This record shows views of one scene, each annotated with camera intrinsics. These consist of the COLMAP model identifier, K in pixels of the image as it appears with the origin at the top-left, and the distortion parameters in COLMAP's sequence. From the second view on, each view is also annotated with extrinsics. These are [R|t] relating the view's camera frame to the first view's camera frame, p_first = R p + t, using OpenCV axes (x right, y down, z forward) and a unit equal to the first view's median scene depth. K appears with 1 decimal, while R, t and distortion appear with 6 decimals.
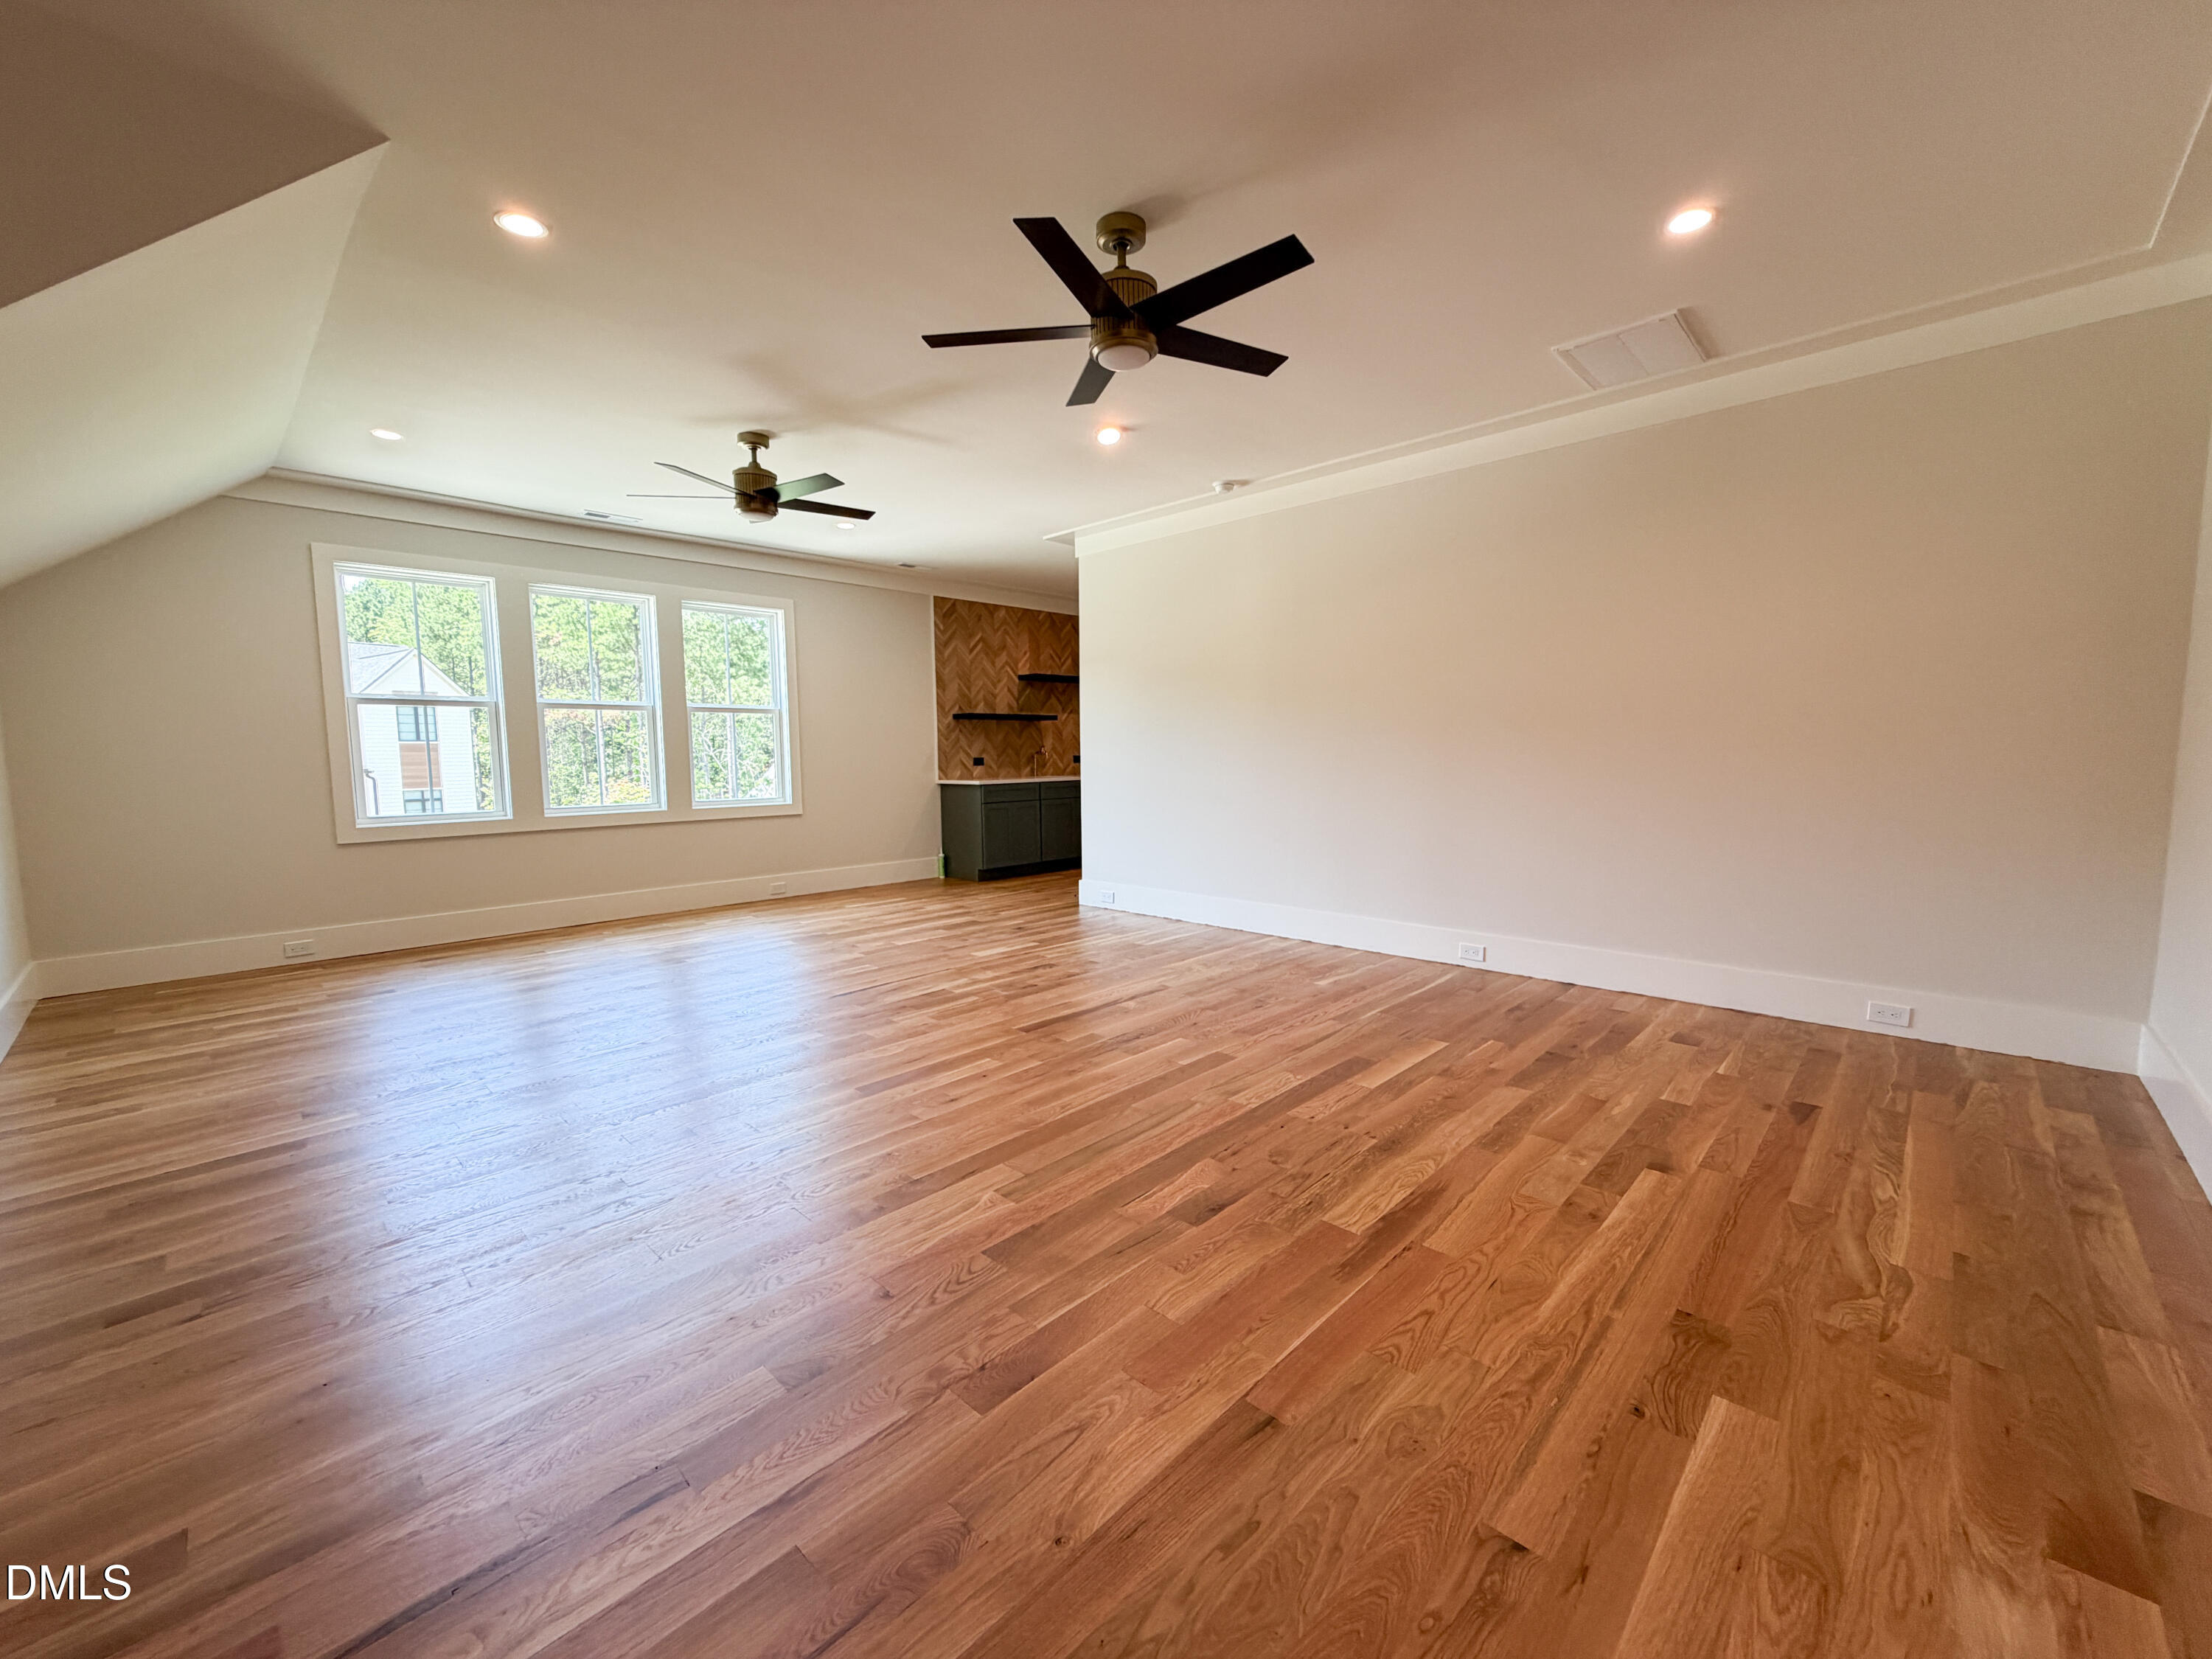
lens RADIAL K [[879.7, 0, 1100.7], [0, 879.7, 831.6], [0, 0, 1]] dist [-0.000113, 0.000245]
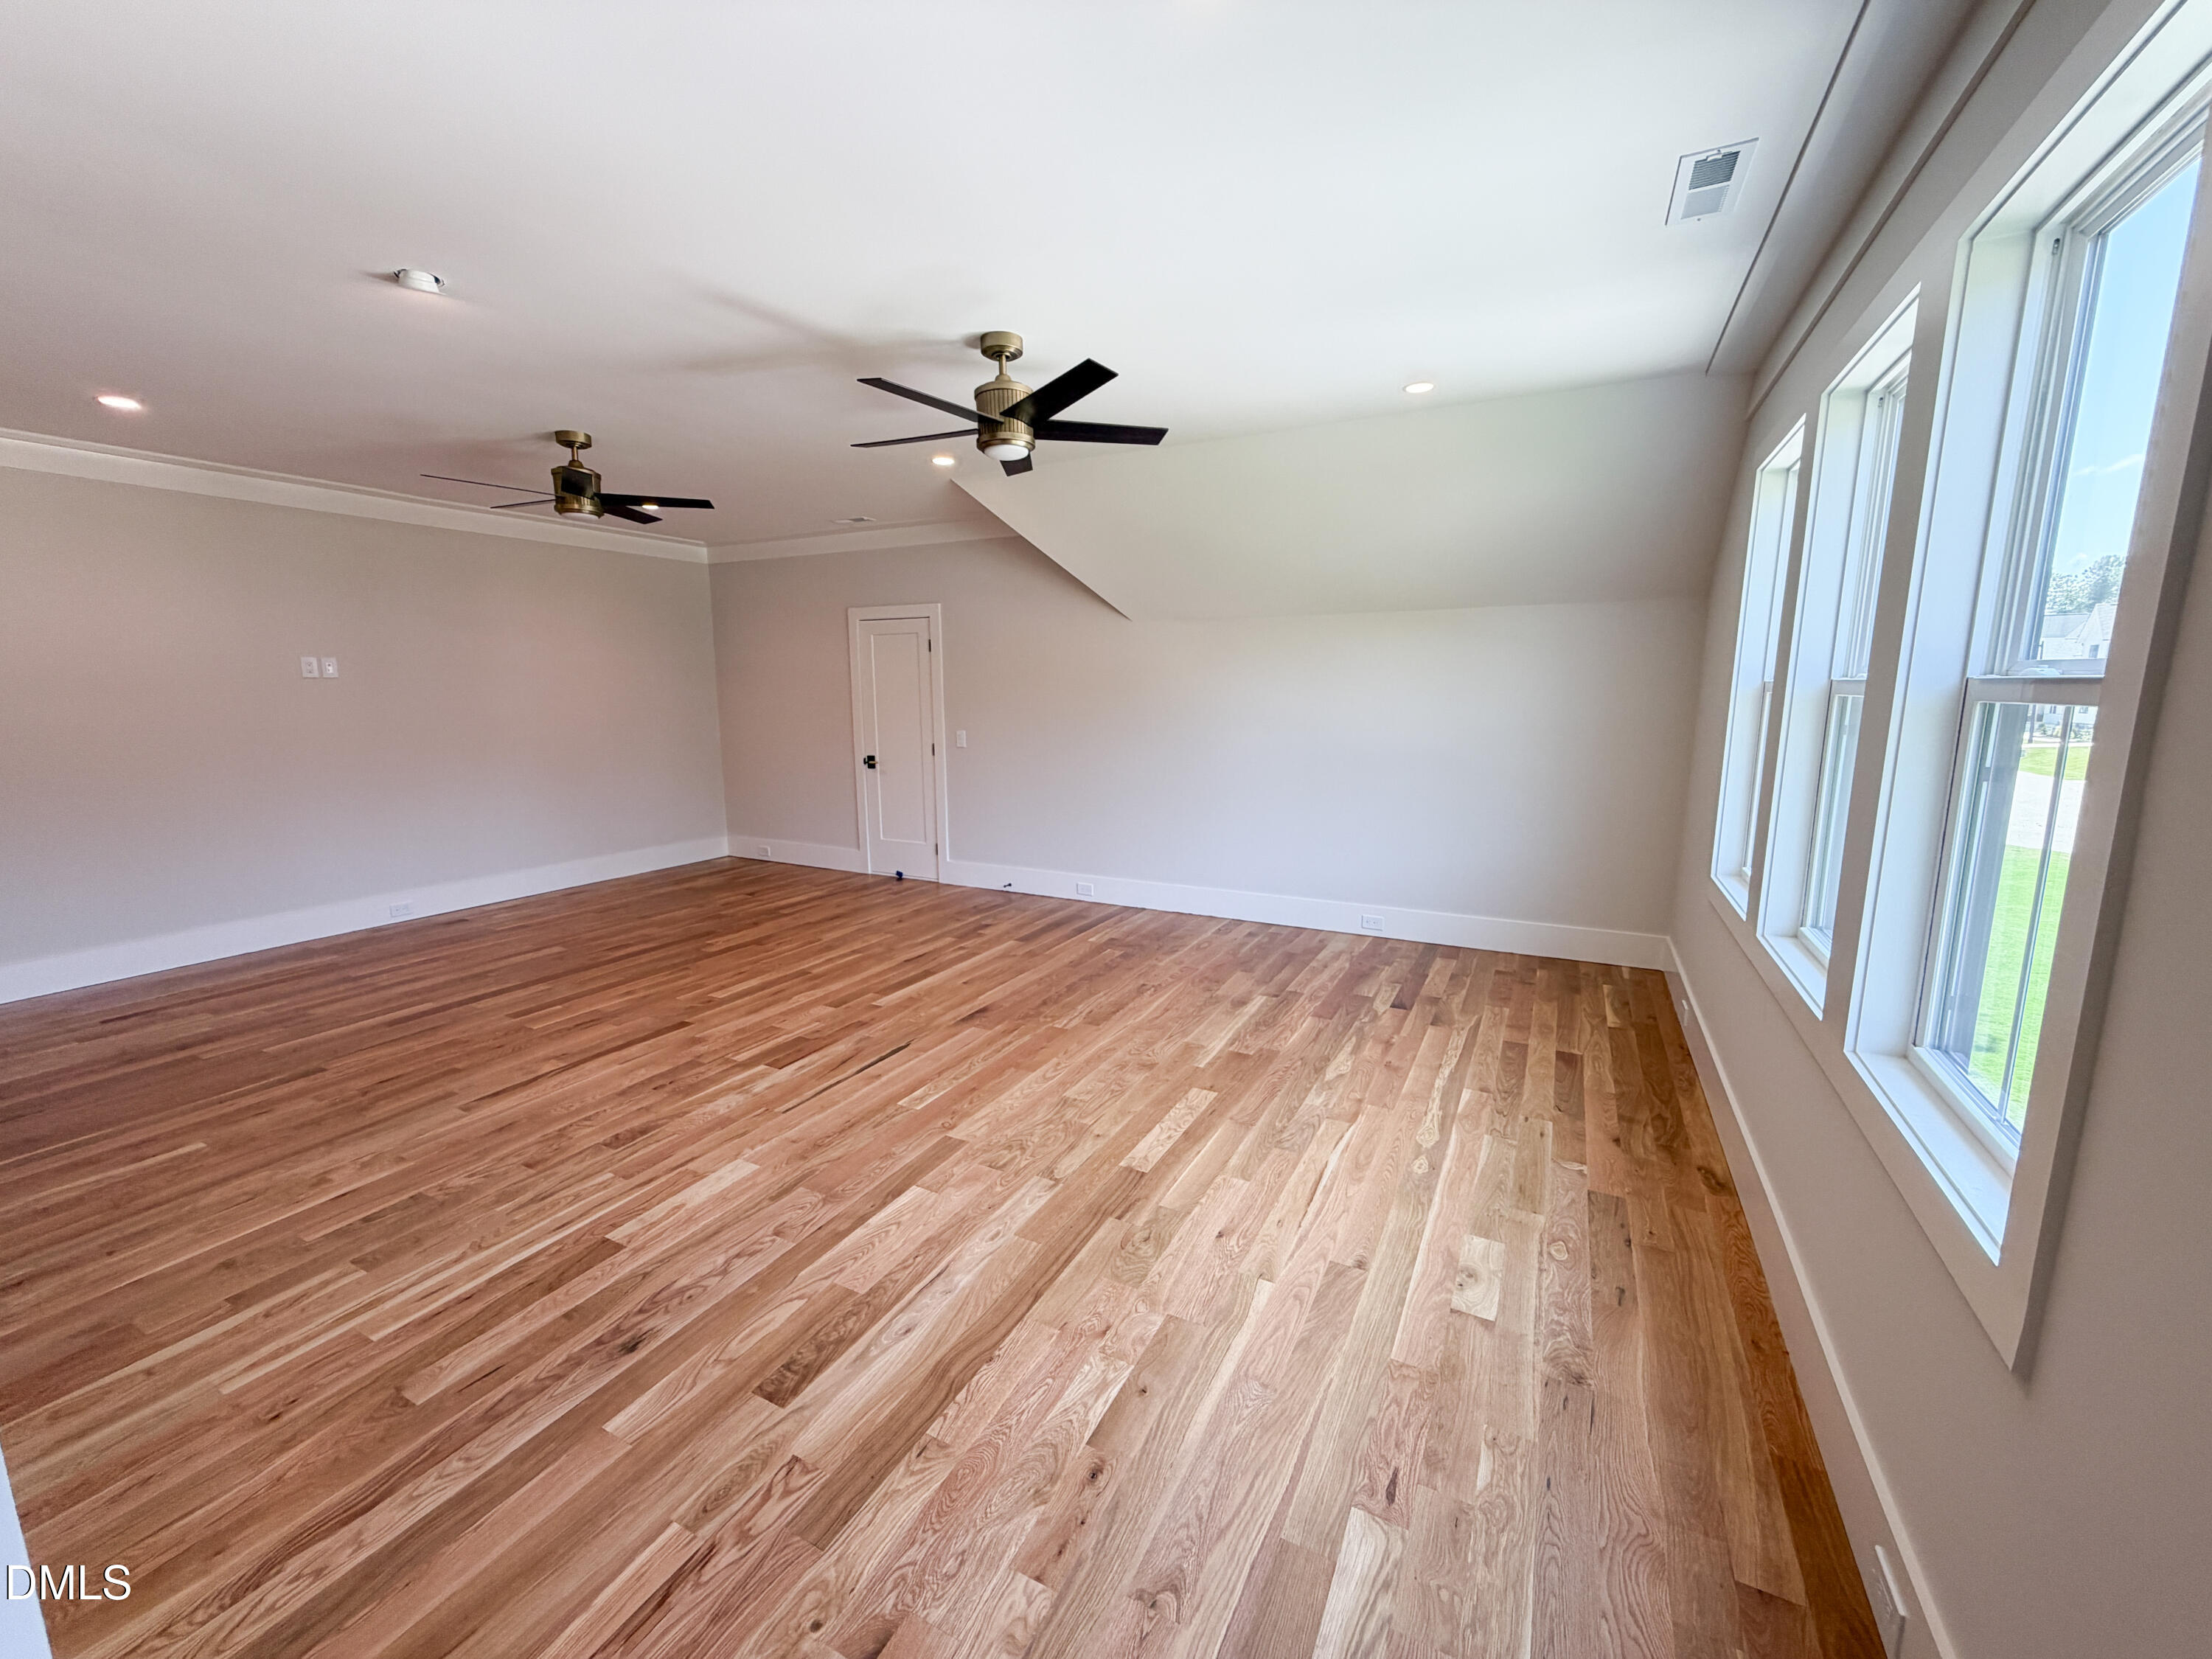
lens RADIAL K [[879.7, 0, 1100.7], [0, 879.7, 831.6], [0, 0, 1]] dist [-0.000113, 0.000245]
pose [[-0.962498, 0.059074, -0.264778, -0.300037], [-0.012998, 0.964841, 0.262512, -0.291179], [0.270977, 0.256109, -0.927890, 2.038538]]
